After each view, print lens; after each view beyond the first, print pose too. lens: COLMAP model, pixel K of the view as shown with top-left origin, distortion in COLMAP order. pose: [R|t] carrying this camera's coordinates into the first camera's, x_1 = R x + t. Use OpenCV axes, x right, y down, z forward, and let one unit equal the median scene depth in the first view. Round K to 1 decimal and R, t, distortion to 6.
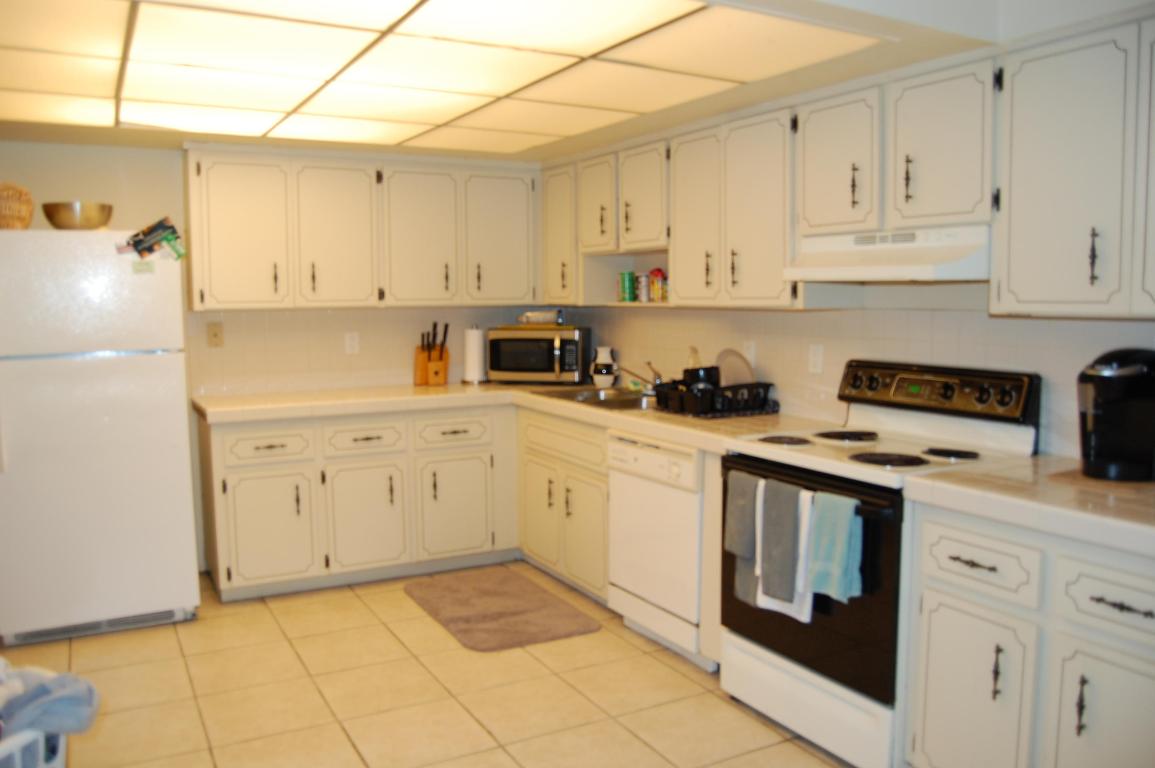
lens RADIAL K [[911.3, 0, 578.4], [0, 911.3, 387.4], [0, 0, 1]] dist [-0.077329, 0.032312]
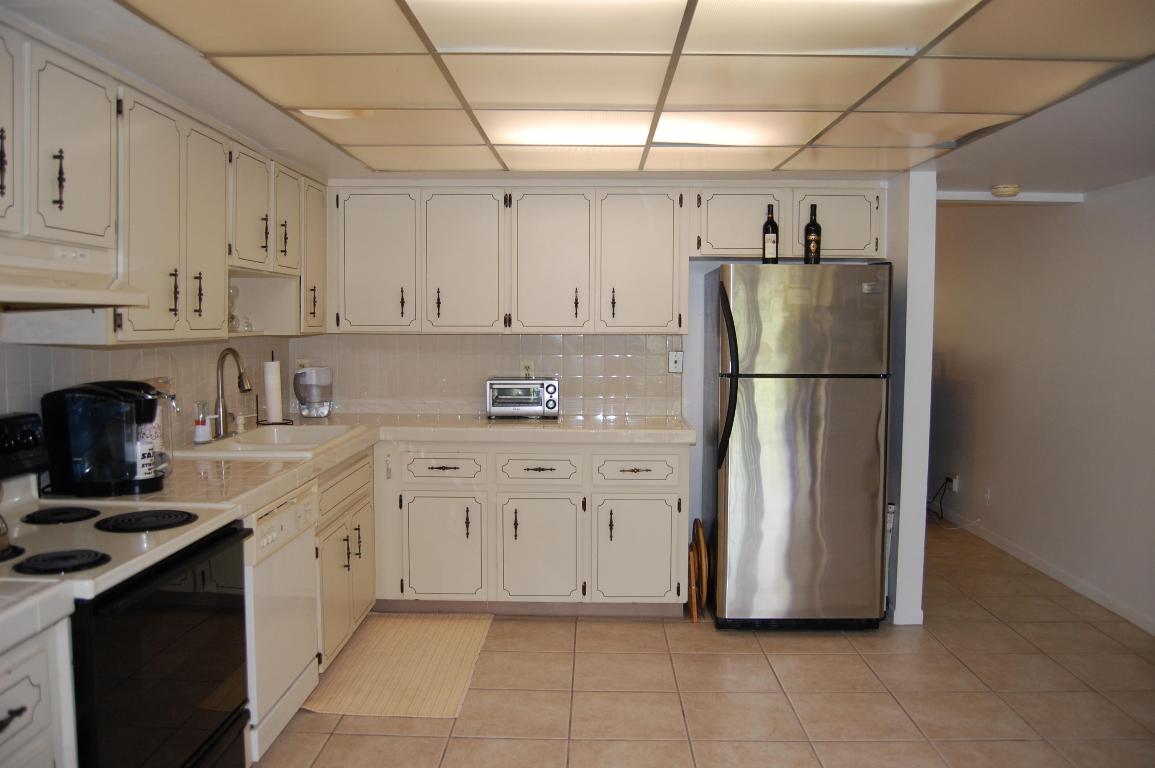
lens RADIAL K [[911.3, 0, 581.4], [0, 911.3, 371.9], [0, 0, 1]] dist [-0.077329, 0.032312]
pose [[0.853335, 0.041483, -0.519711, 0.482756], [-0.066115, 0.997392, -0.028946, -0.033040], [0.517154, 0.059061, 0.853852, 0.282714]]
